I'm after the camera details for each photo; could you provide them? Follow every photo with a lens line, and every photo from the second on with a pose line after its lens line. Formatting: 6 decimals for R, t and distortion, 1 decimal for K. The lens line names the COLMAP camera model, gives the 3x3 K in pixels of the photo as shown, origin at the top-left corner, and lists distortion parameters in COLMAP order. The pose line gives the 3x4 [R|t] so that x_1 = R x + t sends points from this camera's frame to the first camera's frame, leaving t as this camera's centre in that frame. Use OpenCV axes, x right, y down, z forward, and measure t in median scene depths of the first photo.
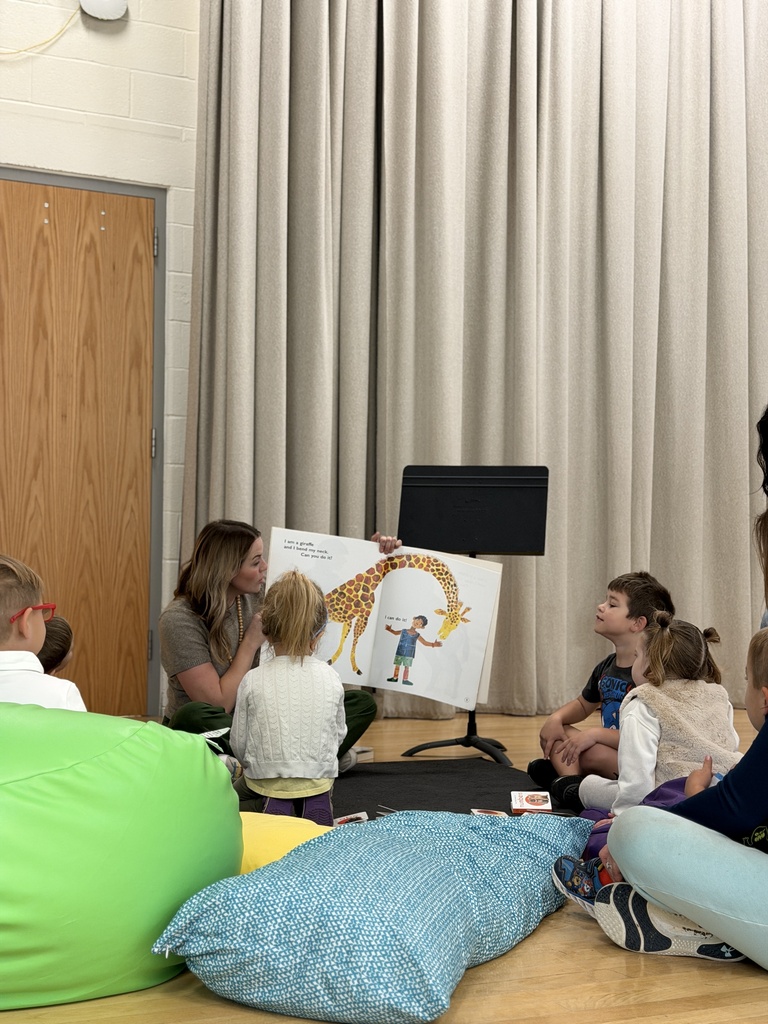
lens RADIAL K [[1452.0, 0, 386.5], [0, 1452.0, 509.7], [0, 0, 1]] dist [-0.030565, 0.000000]
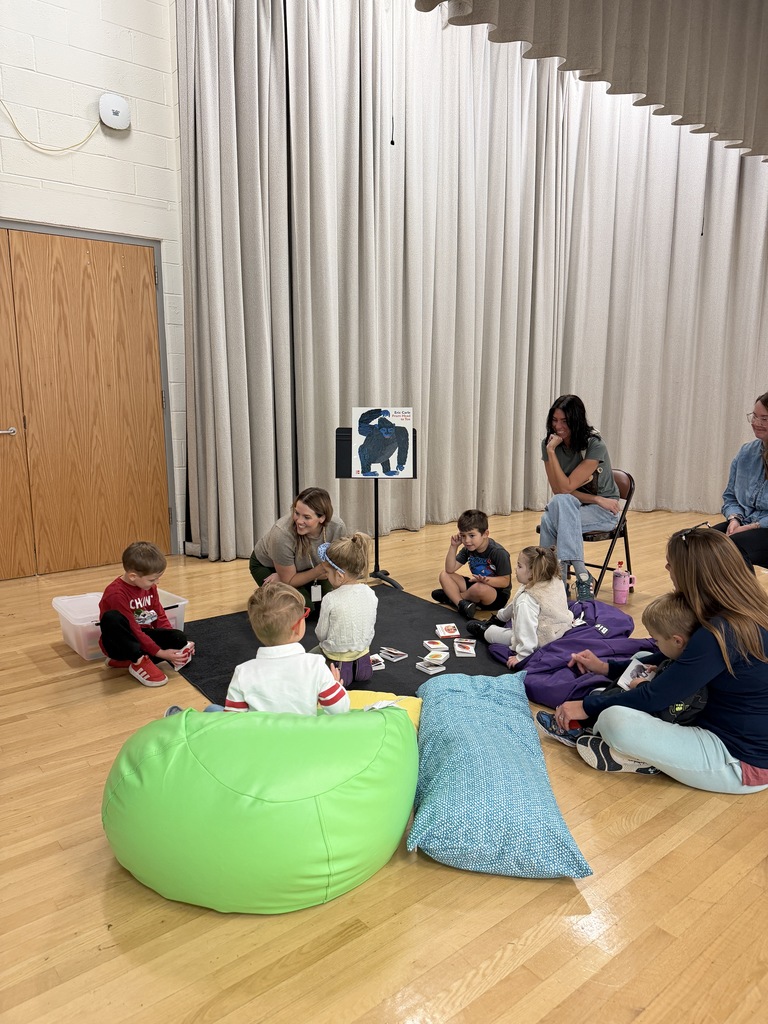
lens RADIAL K [[717.5, 0, 379.5], [0, 717.5, 517.6], [0, 0, 1]] dist [-0.053619, -0.018576]
pose [[0.959414, -0.060744, 0.275380, -0.157395], [-0.005673, 0.972171, 0.234205, -0.109365], [-0.281943, -0.226262, 0.932370, 0.118563]]
